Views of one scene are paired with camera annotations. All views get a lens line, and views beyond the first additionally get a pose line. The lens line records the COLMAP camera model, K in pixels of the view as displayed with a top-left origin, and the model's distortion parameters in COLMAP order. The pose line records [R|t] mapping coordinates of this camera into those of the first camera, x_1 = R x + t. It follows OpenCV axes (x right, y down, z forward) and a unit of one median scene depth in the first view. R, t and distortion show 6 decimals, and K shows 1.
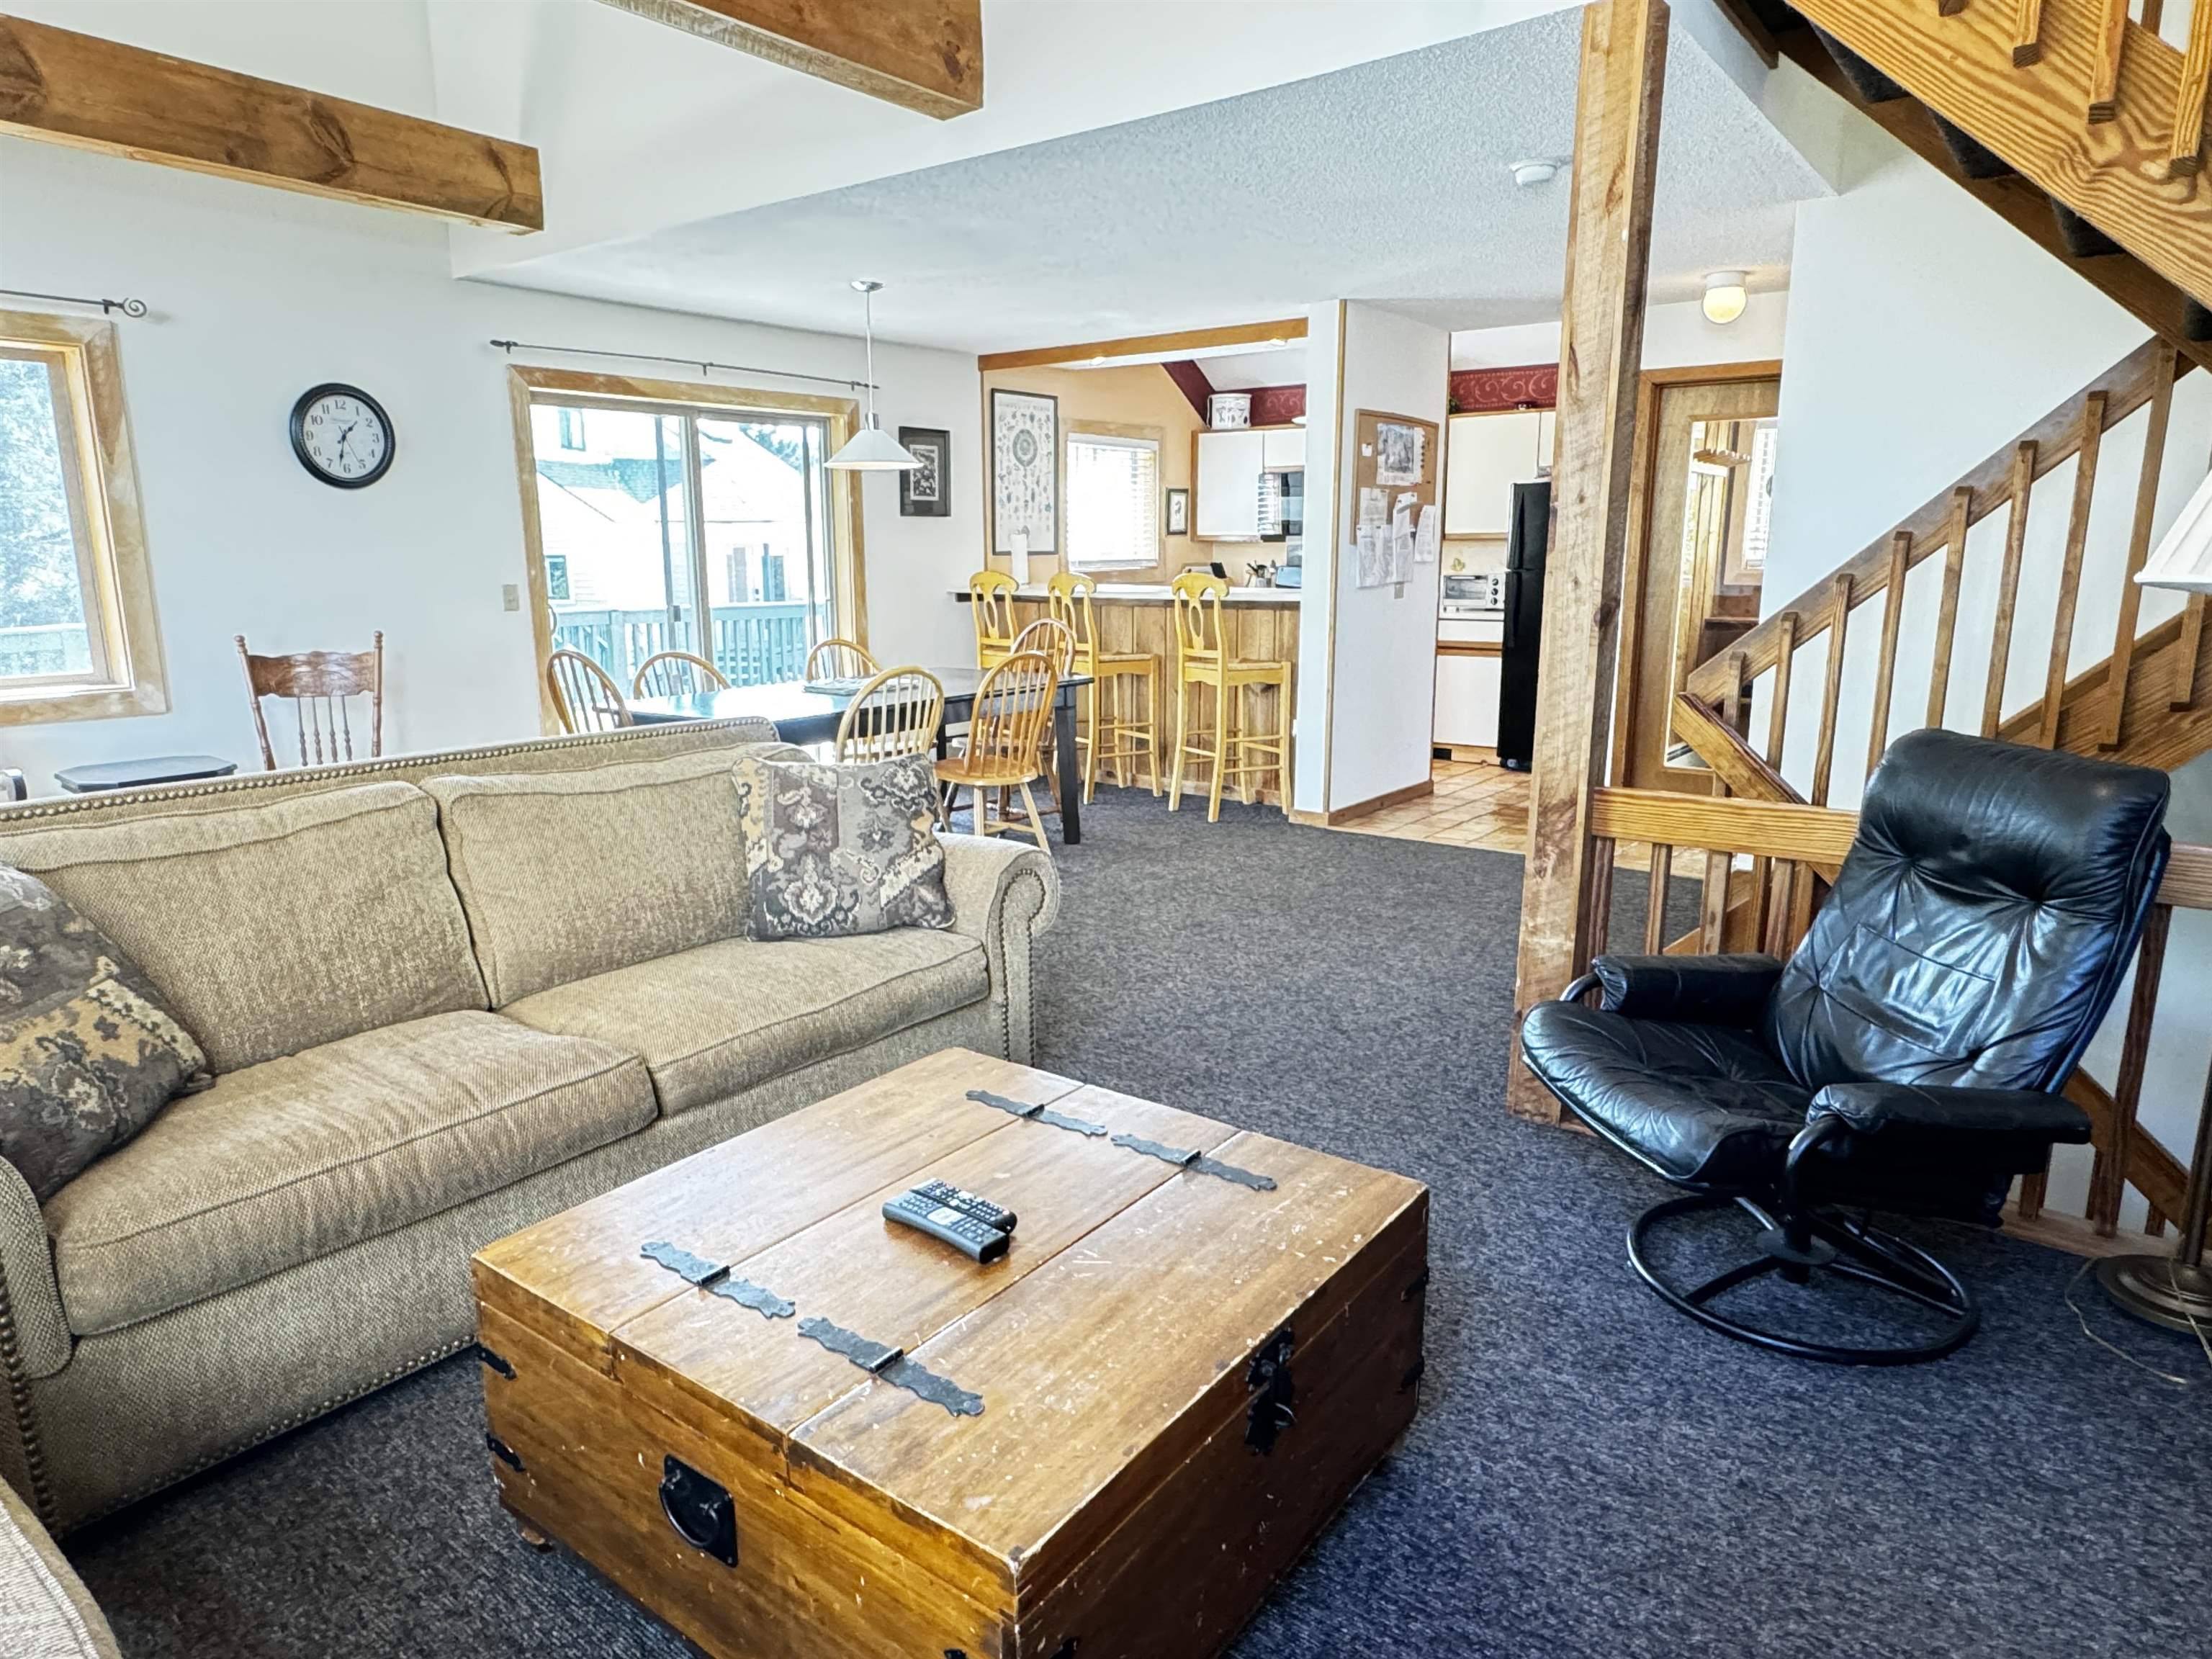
lens RADIAL K [[1343.4, 0, 1105.3], [0, 1343.4, 837.6], [0, 0, 1]] dist [-0.009984, 0.003839]
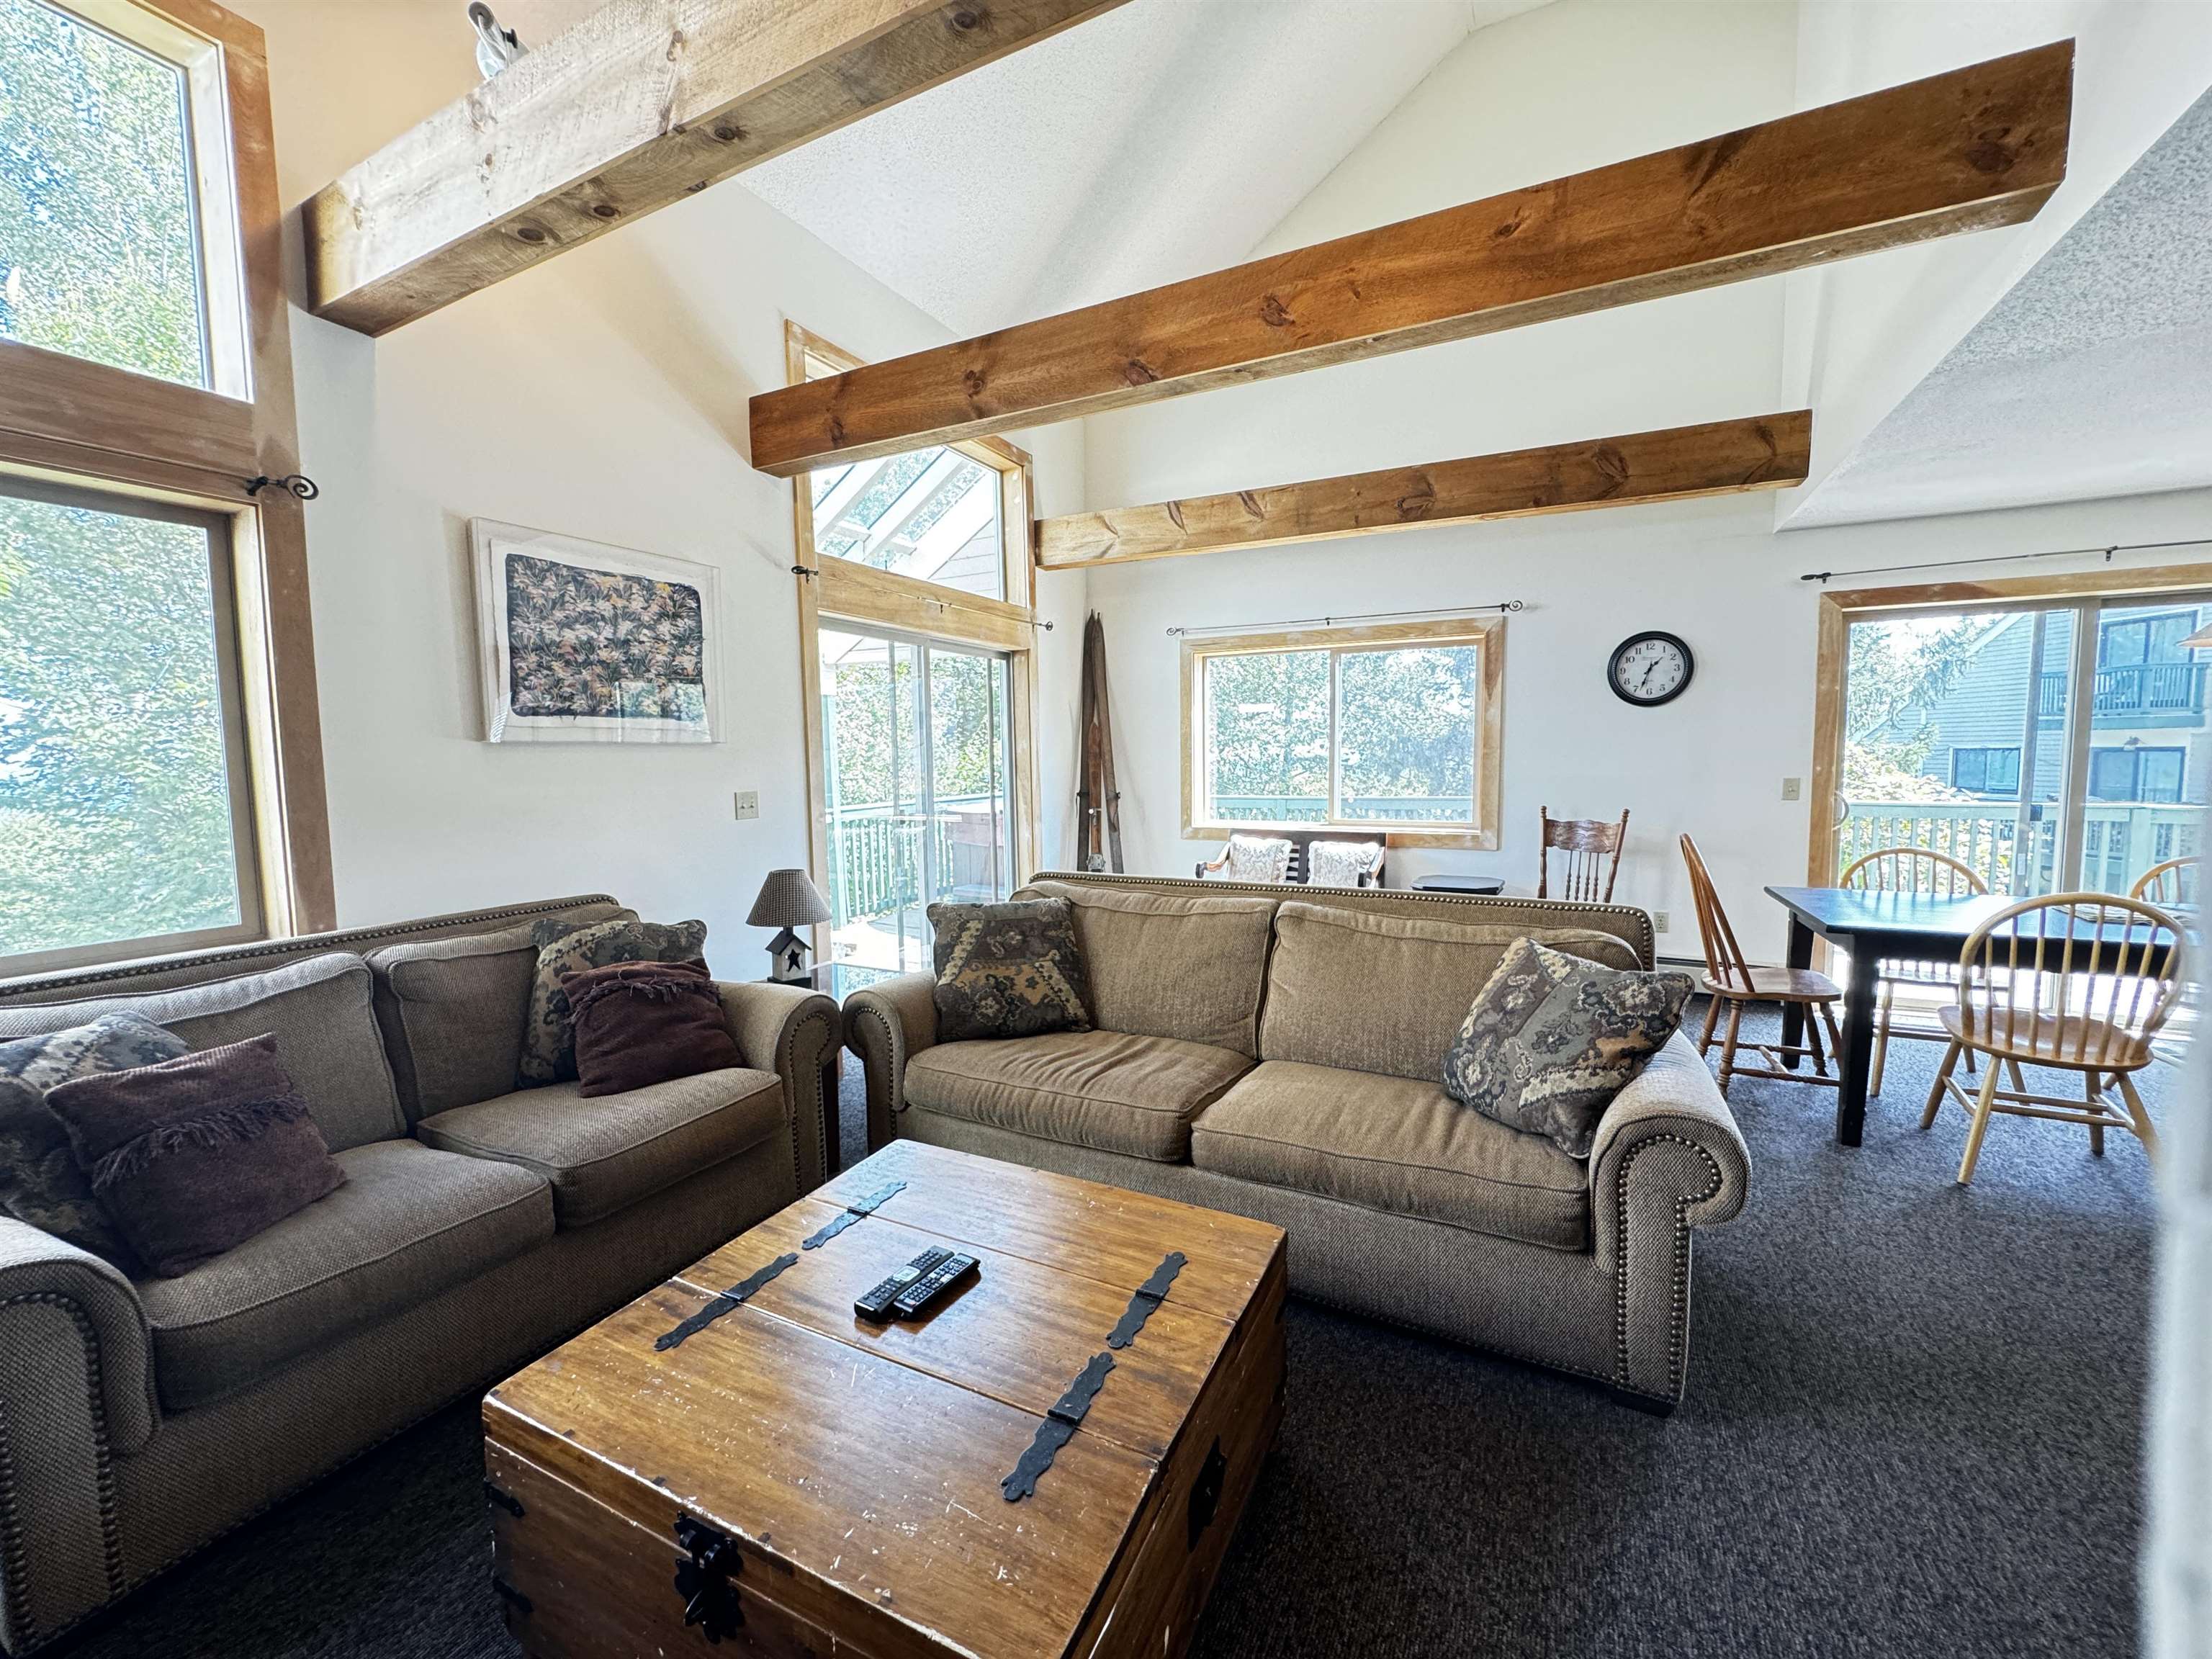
lens RADIAL K [[889.4, 0, 1109.3], [0, 889.4, 824.2], [0, 0, 1]] dist [0.002379, 0.000150]
pose [[0.179681, 0.077651, -0.980655, 0.279979], [-0.199791, 0.978984, 0.040911, -0.082006], [0.963223, 0.188575, 0.191419, 0.373394]]
